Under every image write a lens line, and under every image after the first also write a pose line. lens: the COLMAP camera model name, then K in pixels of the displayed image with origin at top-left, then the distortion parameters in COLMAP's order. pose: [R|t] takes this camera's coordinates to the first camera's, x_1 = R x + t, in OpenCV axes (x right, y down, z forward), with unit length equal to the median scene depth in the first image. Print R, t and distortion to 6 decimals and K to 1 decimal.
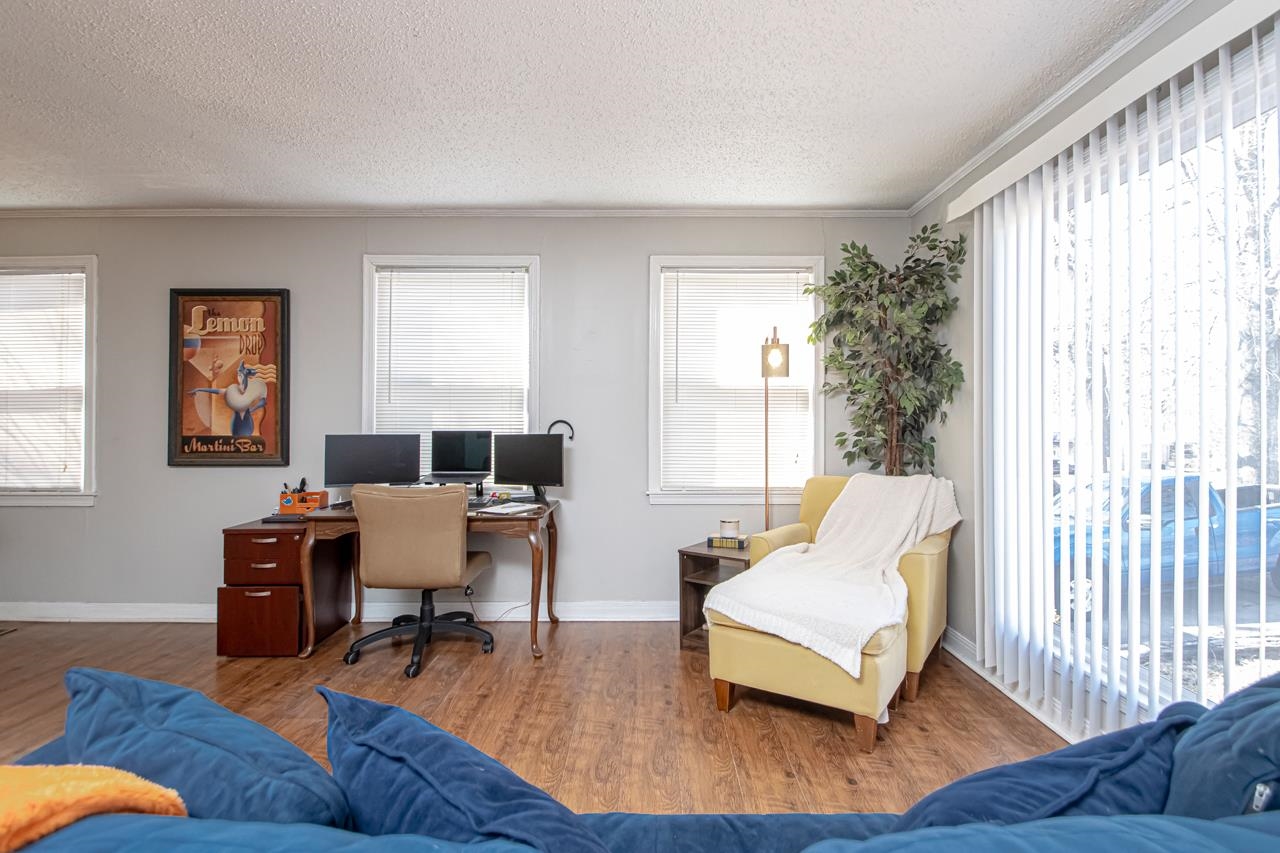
lens RADIAL K [[617.9, 0, 641.5], [0, 617.9, 413.2], [0, 0, 1]] dist [0.002063, -0.011557]
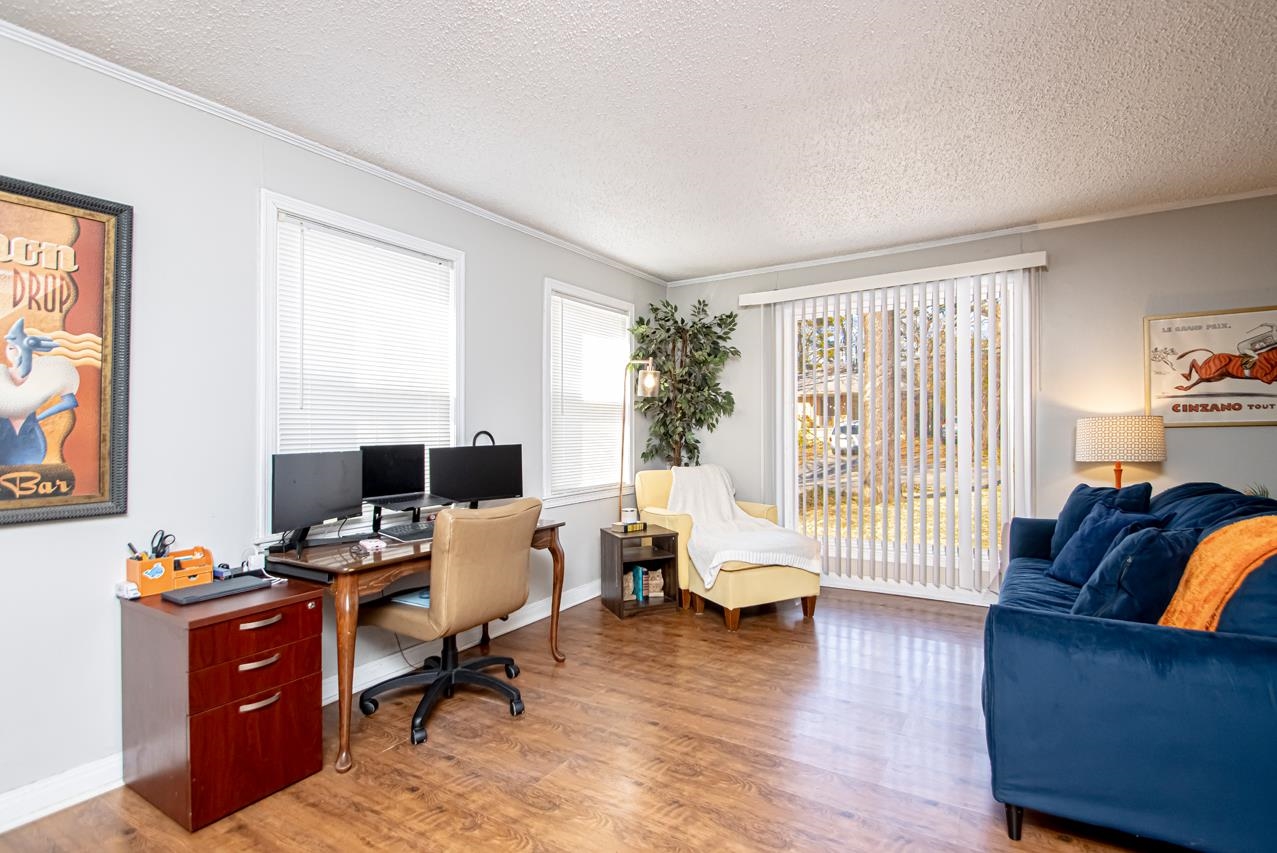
lens RADIAL K [[597.1, 0, 687.7], [0, 597.1, 425.7], [0, 0, 1]] dist [-0.003369, -0.000990]
pose [[0.517244, -0.000717, 0.855838, -0.779527], [0.005558, 0.999981, -0.002522, 0.007574], [-0.855820, 0.006062, 0.517238, 0.265818]]
